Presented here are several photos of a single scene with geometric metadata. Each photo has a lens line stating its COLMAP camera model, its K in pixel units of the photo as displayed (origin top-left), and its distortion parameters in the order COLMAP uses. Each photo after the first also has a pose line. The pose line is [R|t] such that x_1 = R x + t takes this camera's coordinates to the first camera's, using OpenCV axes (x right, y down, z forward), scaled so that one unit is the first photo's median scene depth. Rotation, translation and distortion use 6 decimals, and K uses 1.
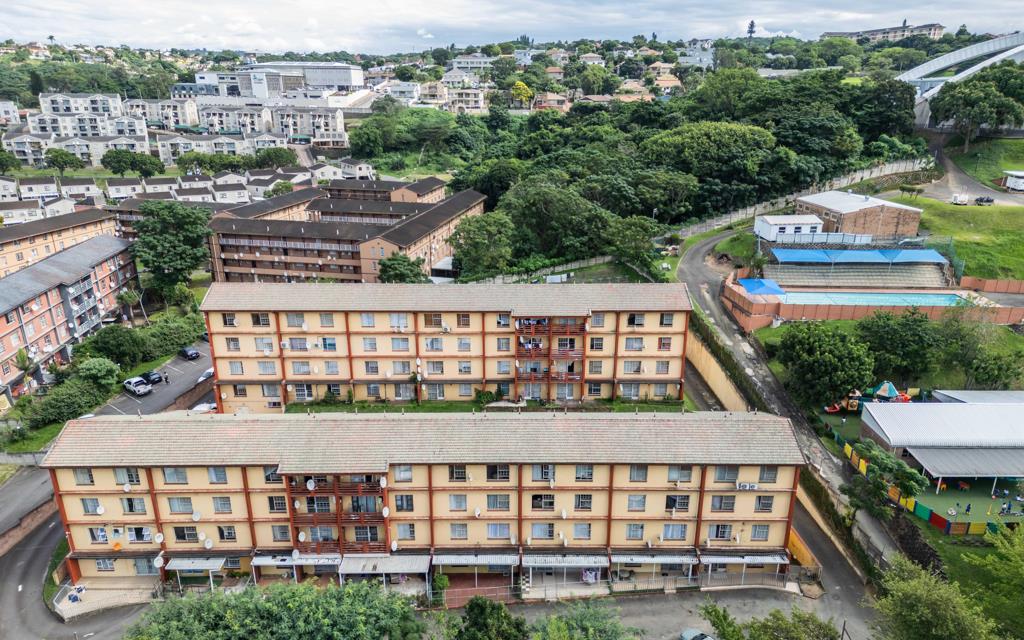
lens RADIAL K [[695.6, 0, 511.4], [0, 695.6, 353.4], [0, 0, 1]] dist [0.091474, -0.085777]
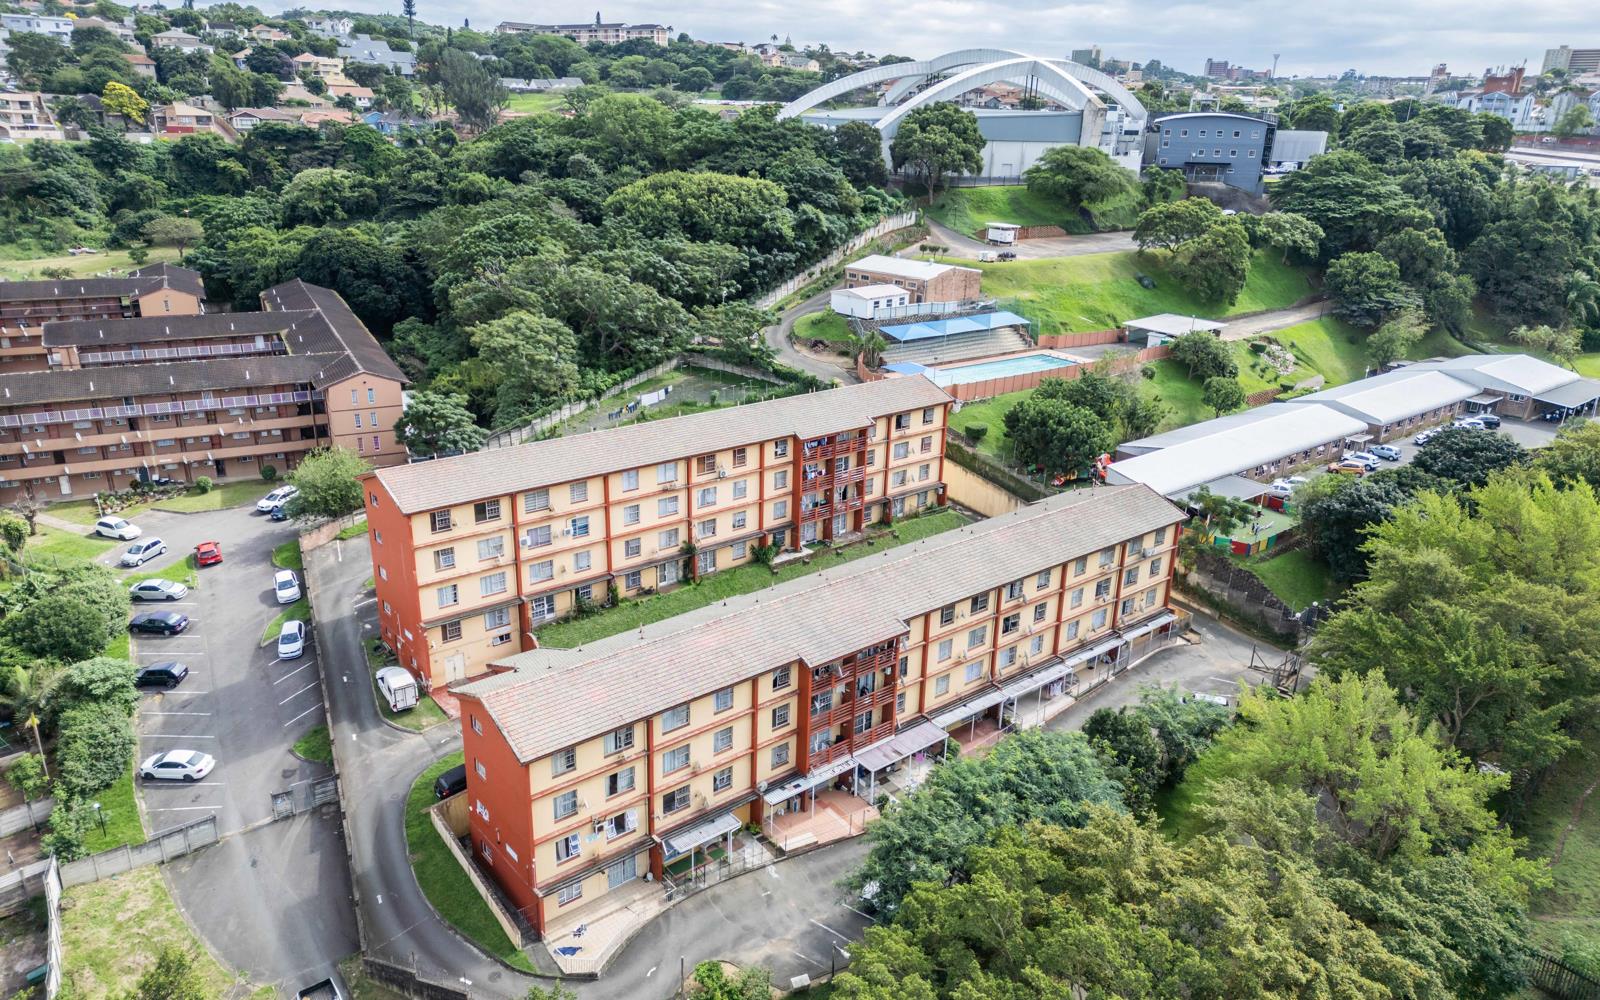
lens RADIAL K [[1079.2, 0, 800.0], [0, 1079.2, 500.0], [0, 0, 1]] dist [0.046624, -0.003635]
pose [[0.781765, -0.197832, 0.591359, -0.703267], [0.198789, 0.977927, 0.064358, -0.063591], [-0.591038, 0.067243, 0.803836, 0.023271]]
